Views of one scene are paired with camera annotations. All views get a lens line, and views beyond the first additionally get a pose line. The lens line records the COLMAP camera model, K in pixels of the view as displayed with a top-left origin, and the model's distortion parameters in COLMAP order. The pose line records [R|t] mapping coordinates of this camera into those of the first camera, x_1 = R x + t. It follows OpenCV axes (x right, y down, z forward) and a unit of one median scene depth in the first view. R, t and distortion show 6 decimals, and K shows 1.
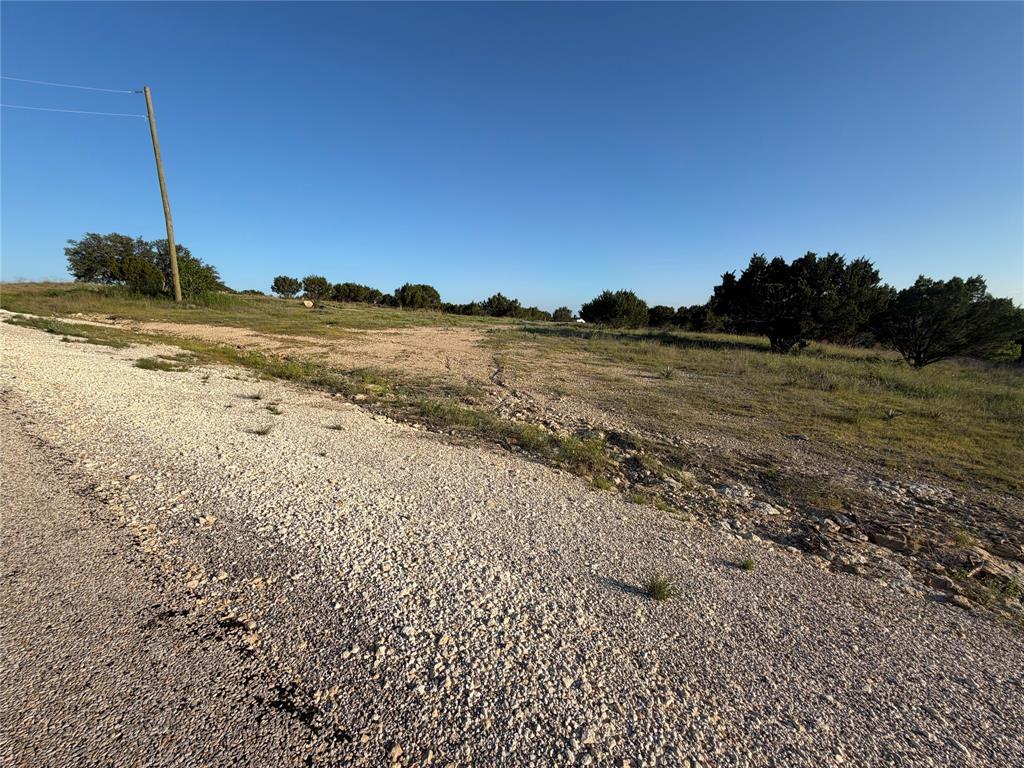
lens RADIAL K [[409.1, 0, 508.7], [0, 409.1, 385.5], [0, 0, 1]] dist [0.000644, 0.000036]
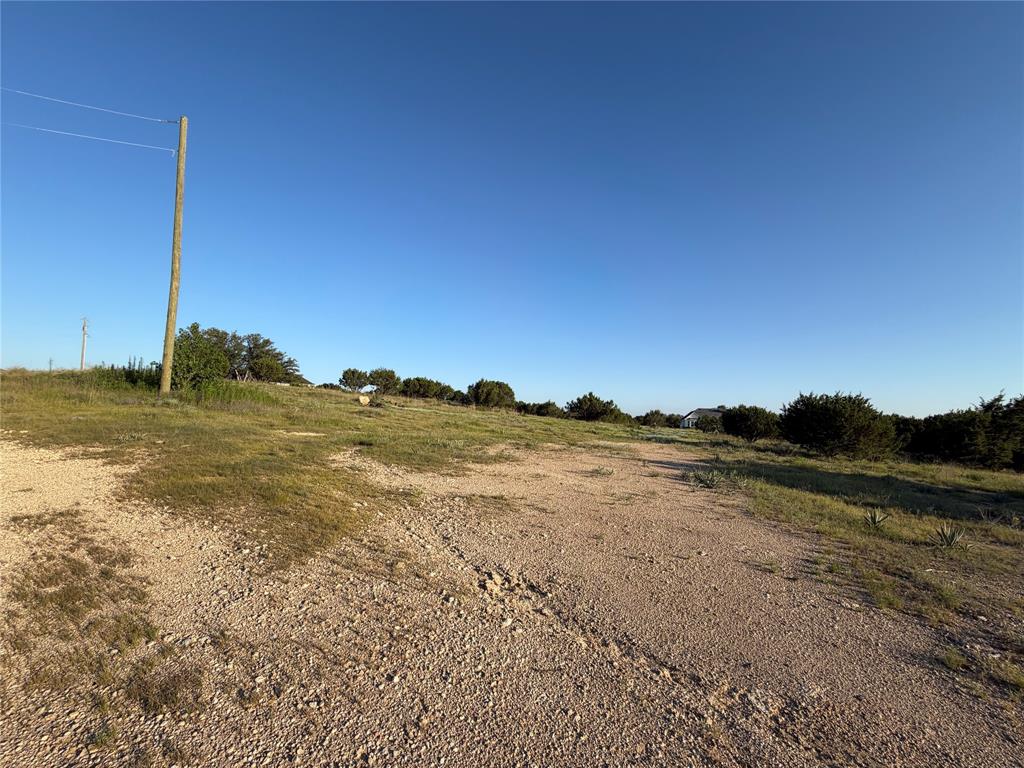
lens RADIAL K [[409.1, 0, 512.3], [0, 409.1, 384.3], [0, 0, 1]] dist [0.000644, 0.000036]
pose [[0.988871, 0.022269, -0.147098, -0.054702], [-0.056654, 0.970605, -0.233914, -0.035992], [0.137564, 0.239645, 0.961065, 0.162513]]
